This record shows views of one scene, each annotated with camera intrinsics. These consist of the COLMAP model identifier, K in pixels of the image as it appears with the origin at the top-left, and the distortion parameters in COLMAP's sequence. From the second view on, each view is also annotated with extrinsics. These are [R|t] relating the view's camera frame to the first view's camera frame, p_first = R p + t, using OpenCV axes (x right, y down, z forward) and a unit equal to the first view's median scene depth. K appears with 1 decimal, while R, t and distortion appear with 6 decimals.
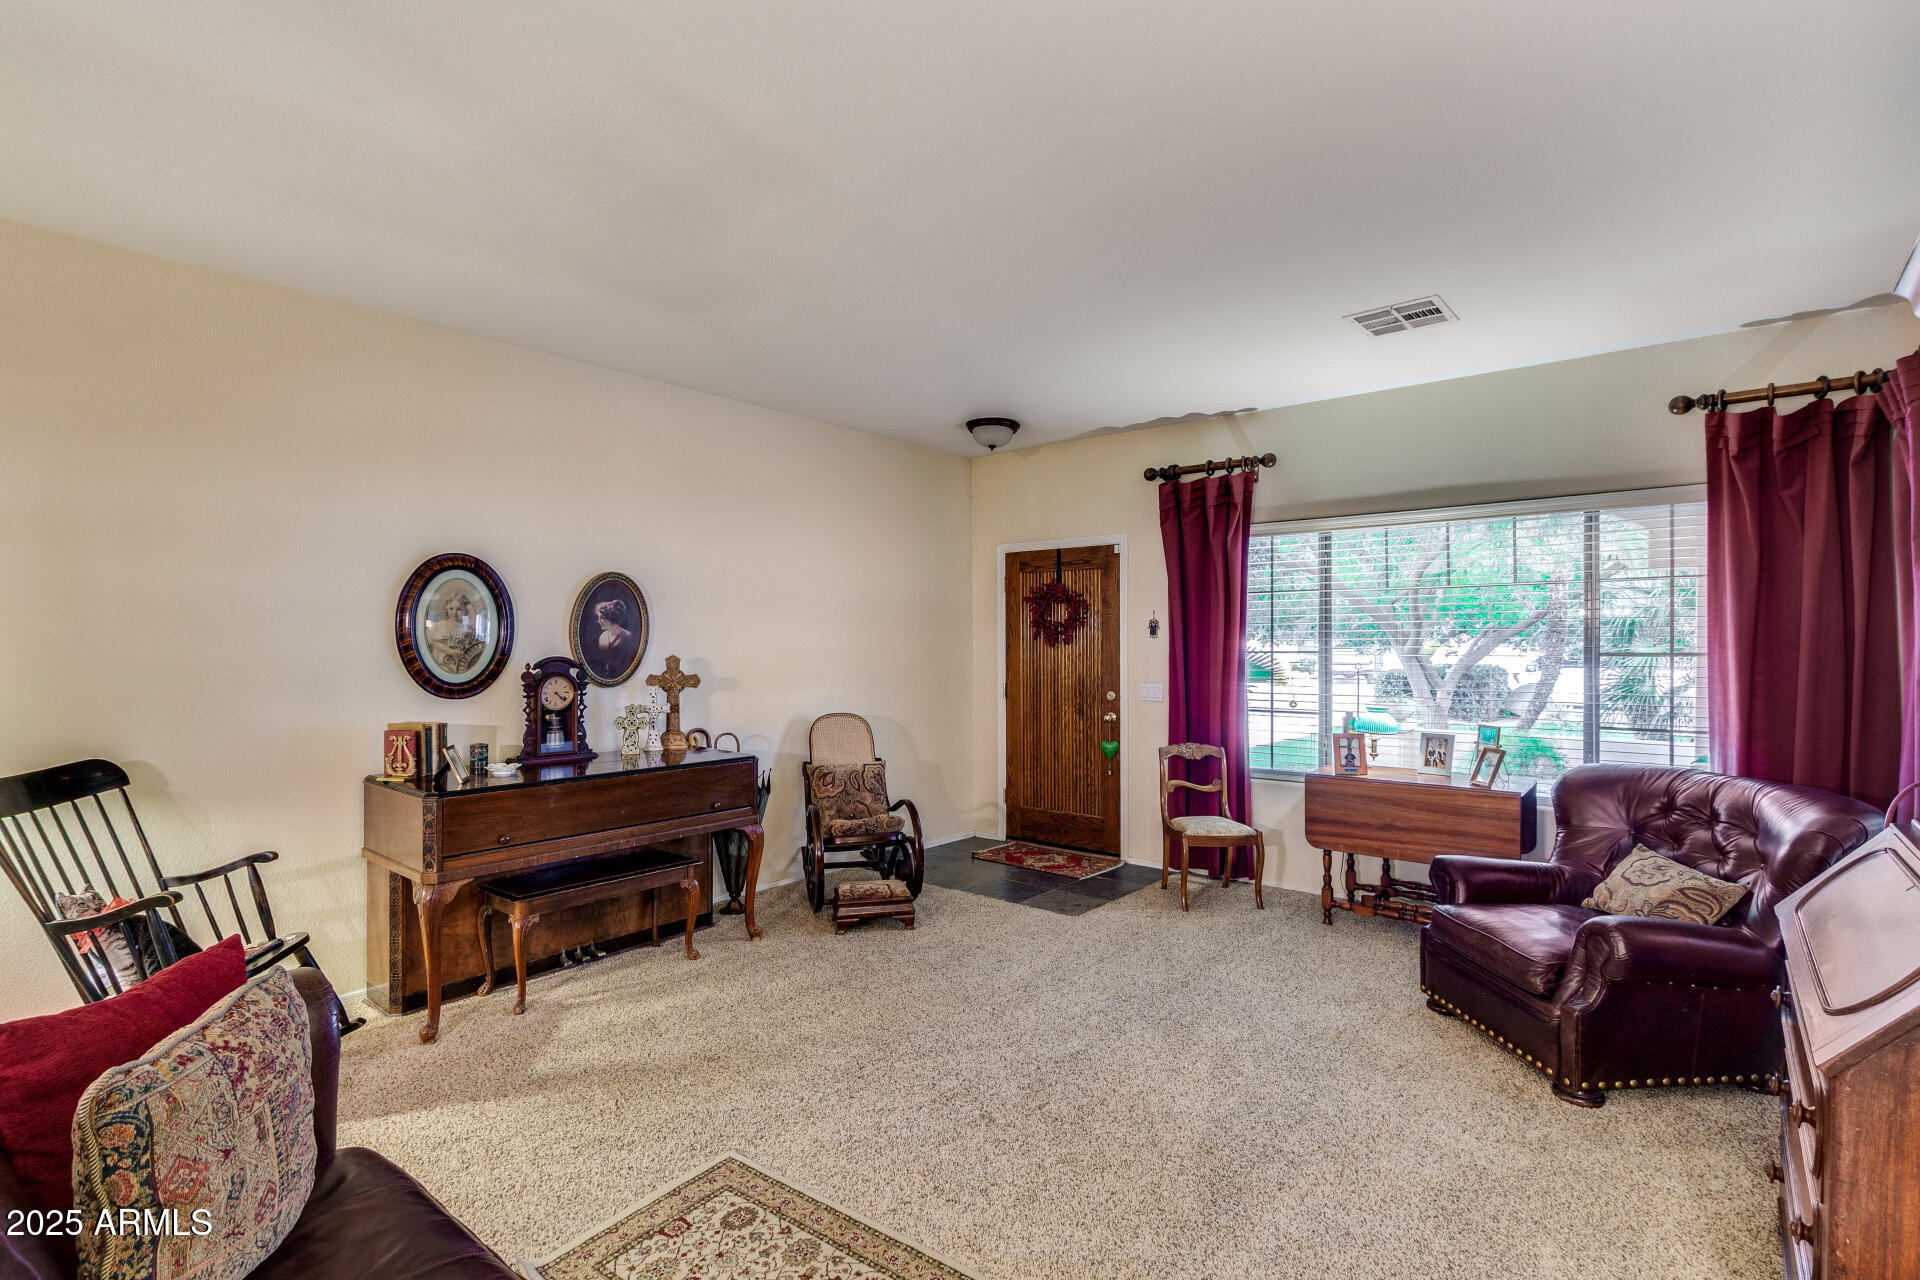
lens RADIAL K [[877.9, 0, 961.4], [0, 877.9, 641.8], [0, 0, 1]] dist [-0.003460, 0.000208]
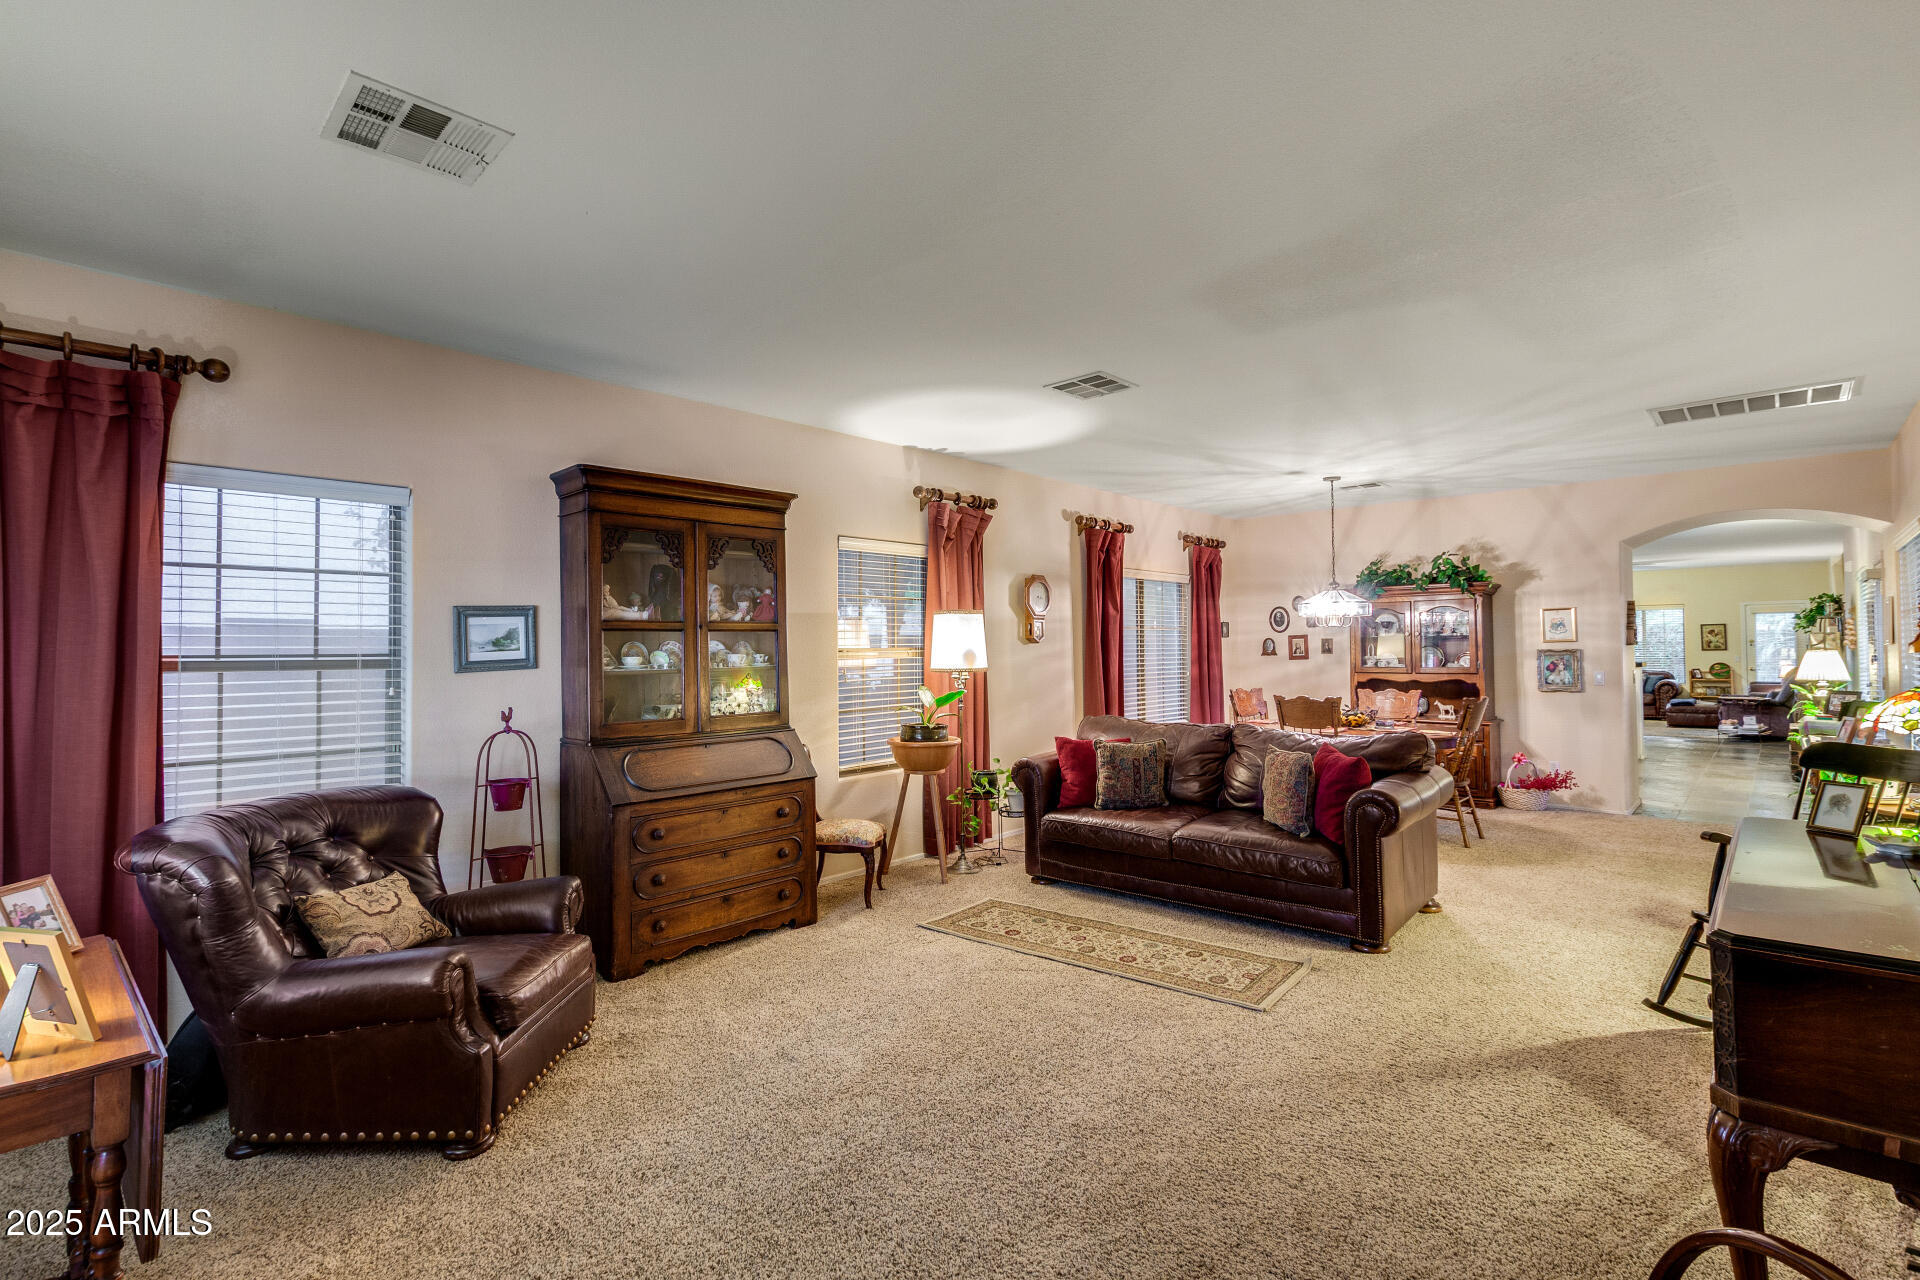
lens RADIAL K [[889.3, 0, 978.6], [0, 889.3, 631.8], [0, 0, 1]] dist [0.000332, -0.000131]
pose [[-0.999315, 0.013995, 0.034267, 0.077241], [0.013306, 0.999707, -0.020245, 0.003216], [-0.034540, -0.019775, -0.999208, 1.456601]]
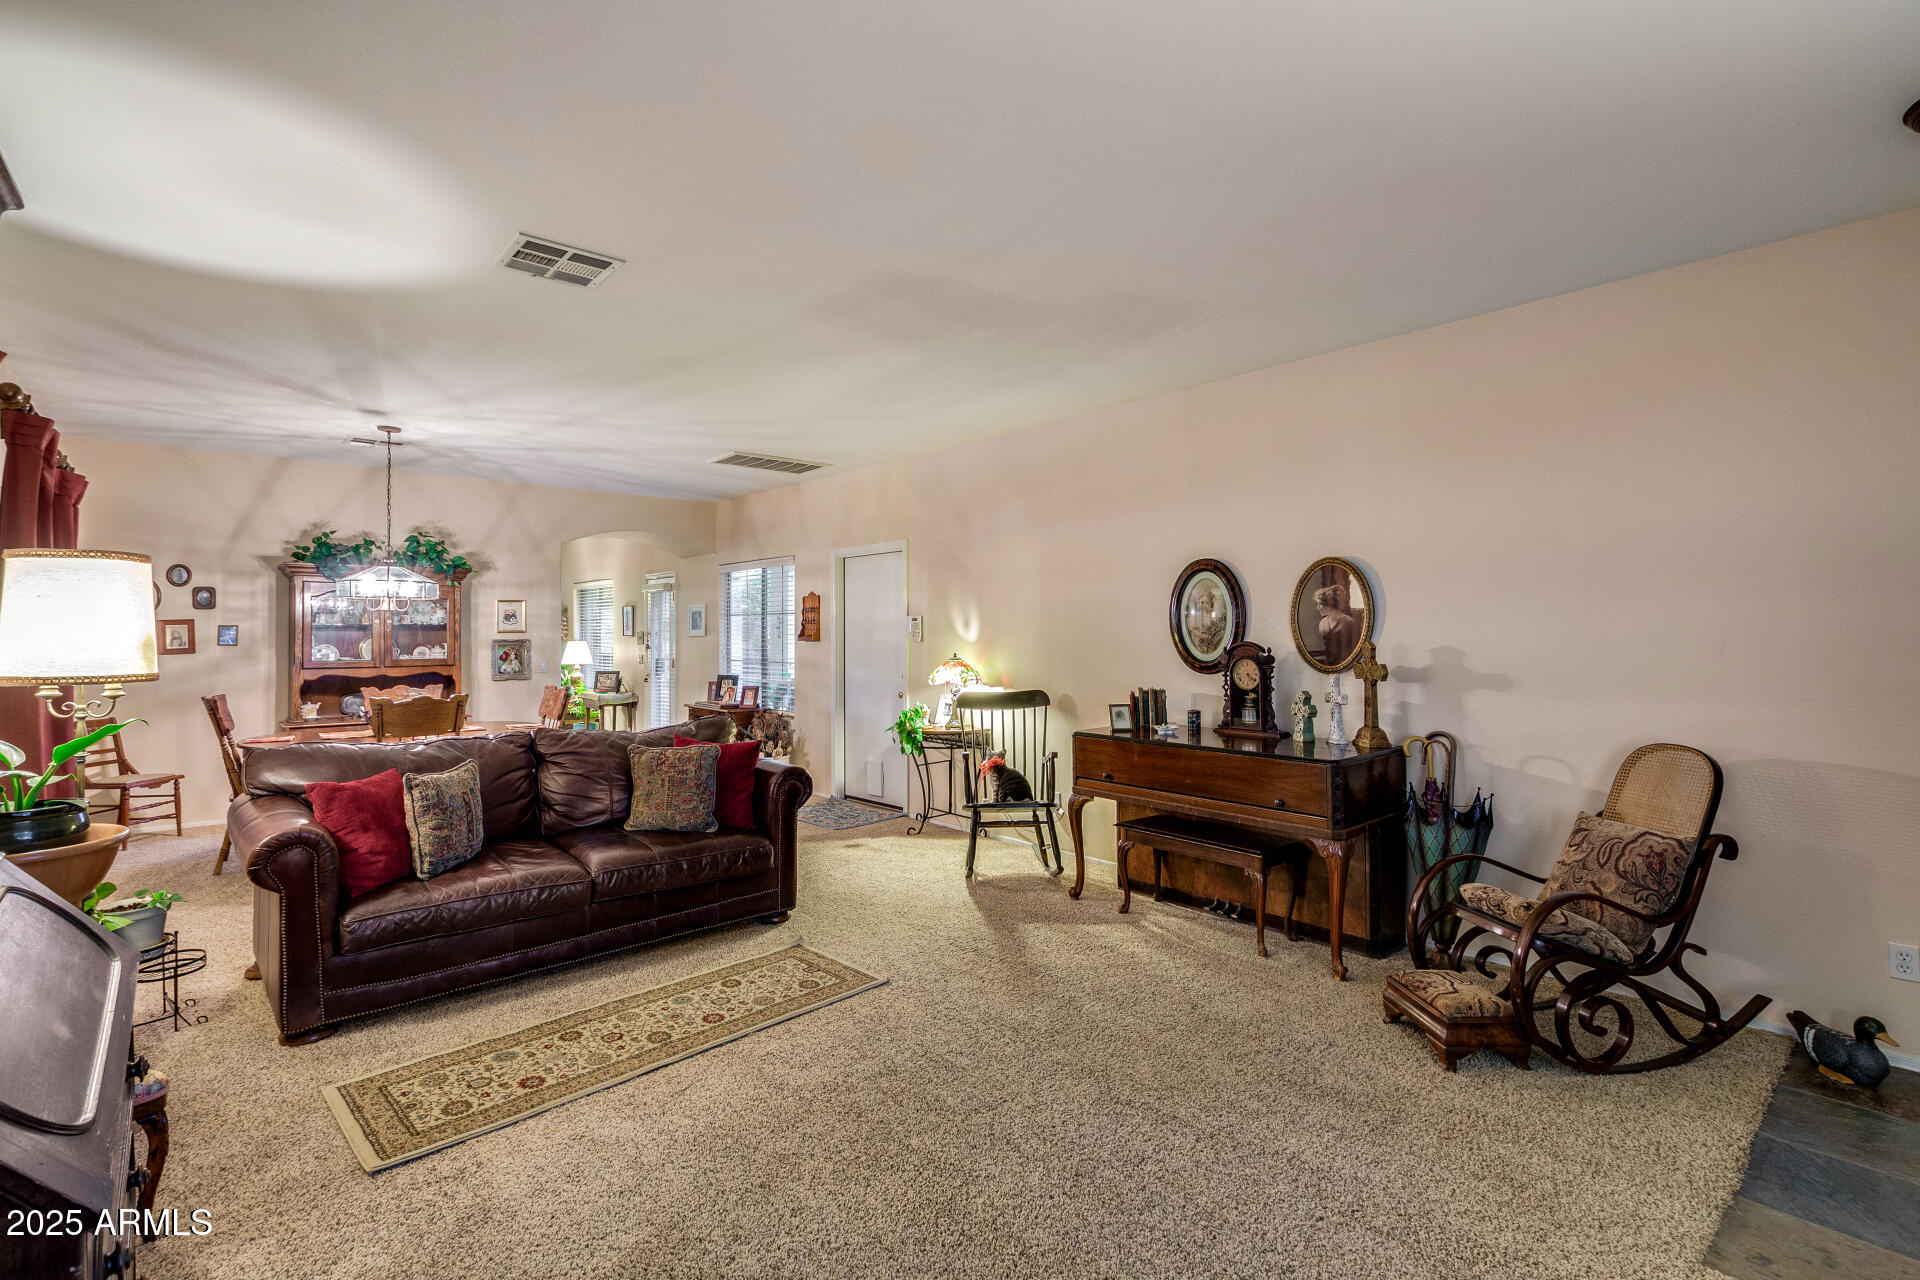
lens RADIAL K [[877.9, 0, 959.0], [0, 877.9, 639.1], [0, 0, 1]] dist [-0.003460, 0.000208]
pose [[-0.148596, 0.011805, -0.988827, 0.688318], [0.003920, 0.999928, 0.011349, -0.000504], [0.988890, -0.002190, -0.148632, 0.799159]]
